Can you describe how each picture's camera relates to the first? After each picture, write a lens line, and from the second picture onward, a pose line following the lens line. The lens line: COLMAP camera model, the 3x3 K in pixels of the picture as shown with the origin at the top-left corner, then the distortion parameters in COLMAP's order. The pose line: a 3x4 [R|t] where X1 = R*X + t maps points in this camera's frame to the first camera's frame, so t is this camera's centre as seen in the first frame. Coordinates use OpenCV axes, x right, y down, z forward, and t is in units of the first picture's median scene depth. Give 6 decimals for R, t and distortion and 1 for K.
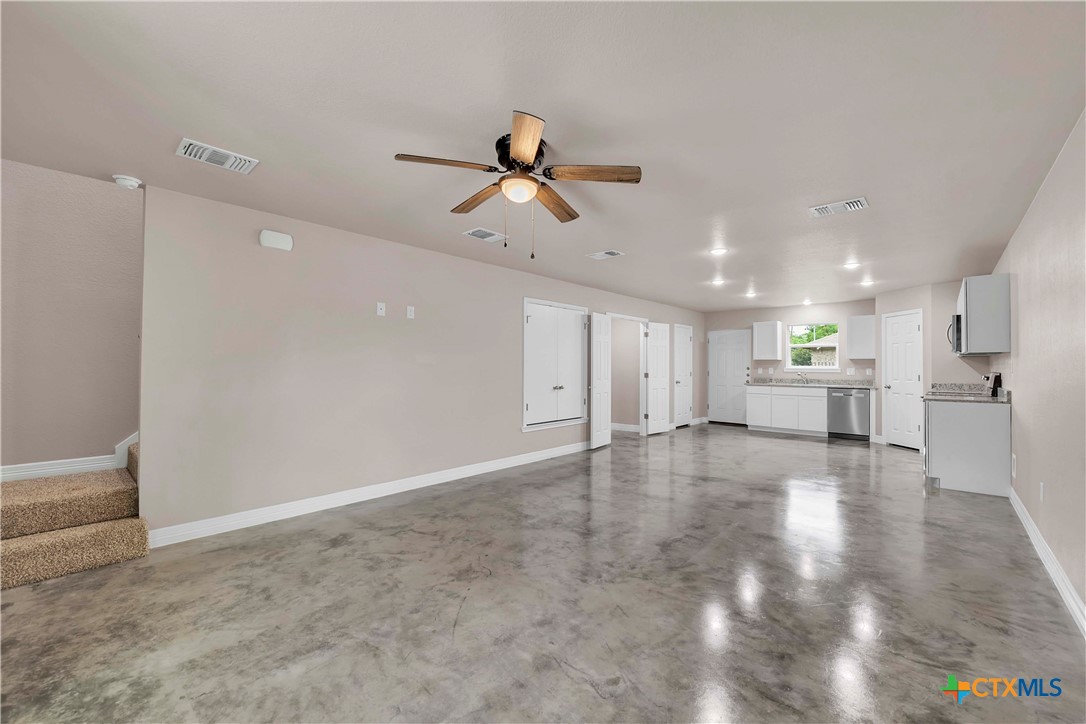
lens RADIAL K [[433.7, 0, 545.8], [0, 433.7, 364.9], [0, 0, 1]] dist [-0.005558, -0.003387]
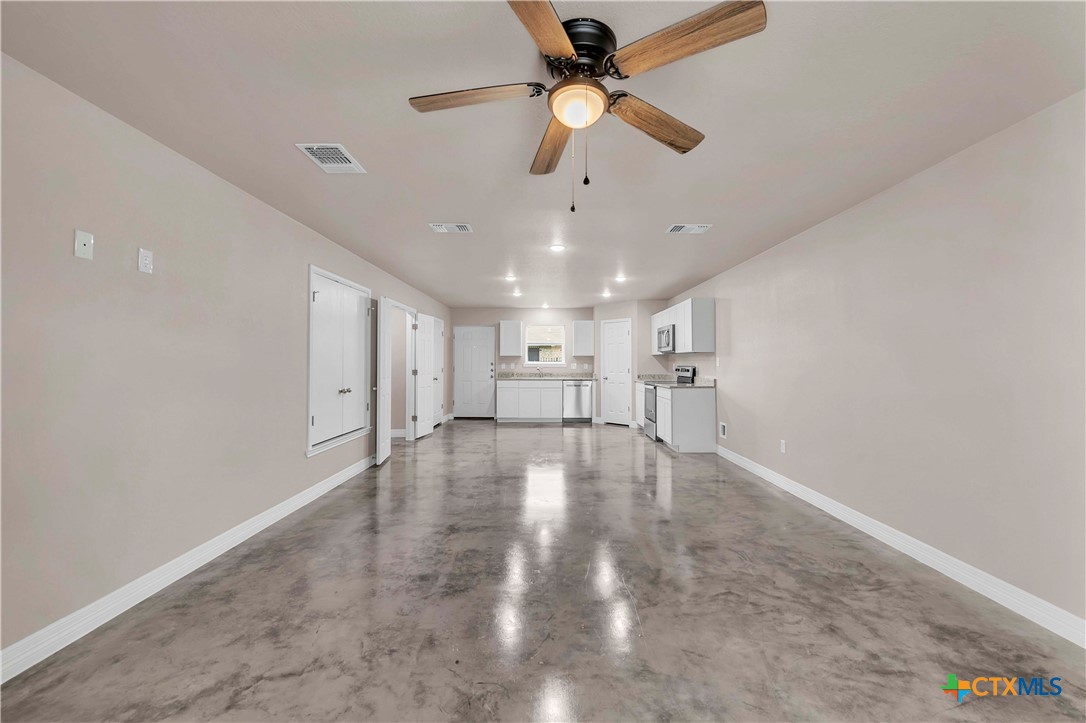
lens RADIAL K [[433.7, 0, 546.7], [0, 433.7, 355.5], [0, 0, 1]] dist [-0.005558, -0.003387]
pose [[0.737361, 0.008418, 0.675447, -0.203556], [-0.000828, 0.999933, -0.011557, -0.000425], [-0.675499, 0.007962, 0.737318, 0.191471]]
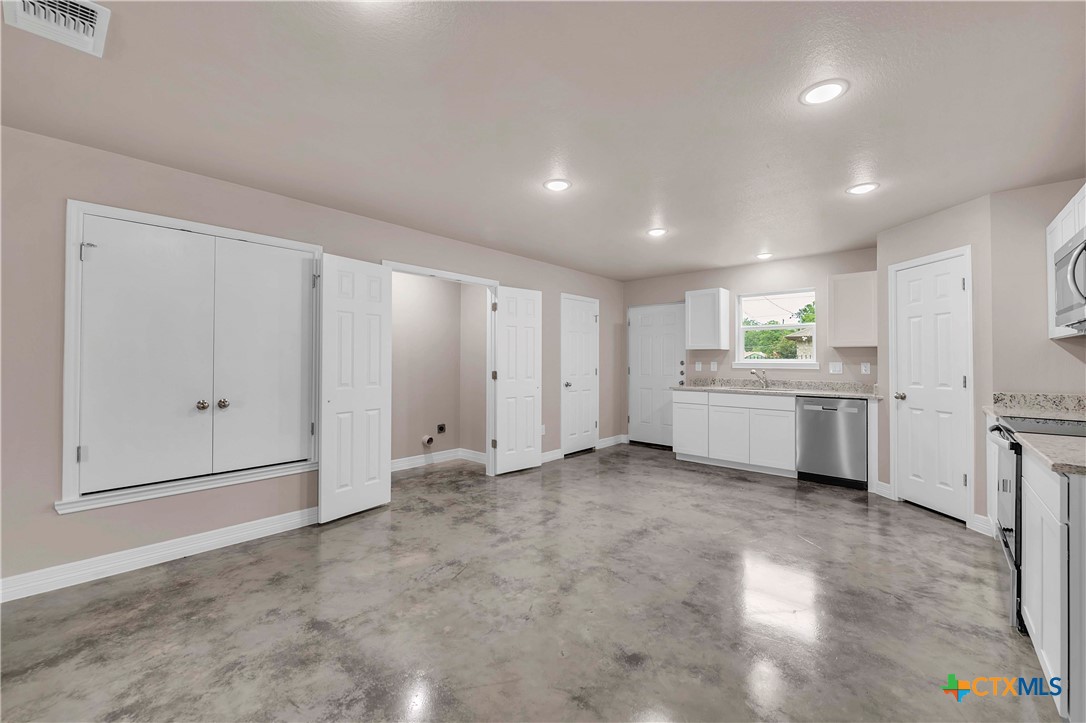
lens RADIAL K [[433.7, 0, 544.5], [0, 433.7, 357.0], [0, 0, 1]] dist [-0.005558, -0.003387]
pose [[0.999979, -0.000960, 0.006451, 0.356349], [0.000993, 0.999986, -0.005103, 0.002975], [-0.006446, 0.005109, 0.999966, 0.482069]]
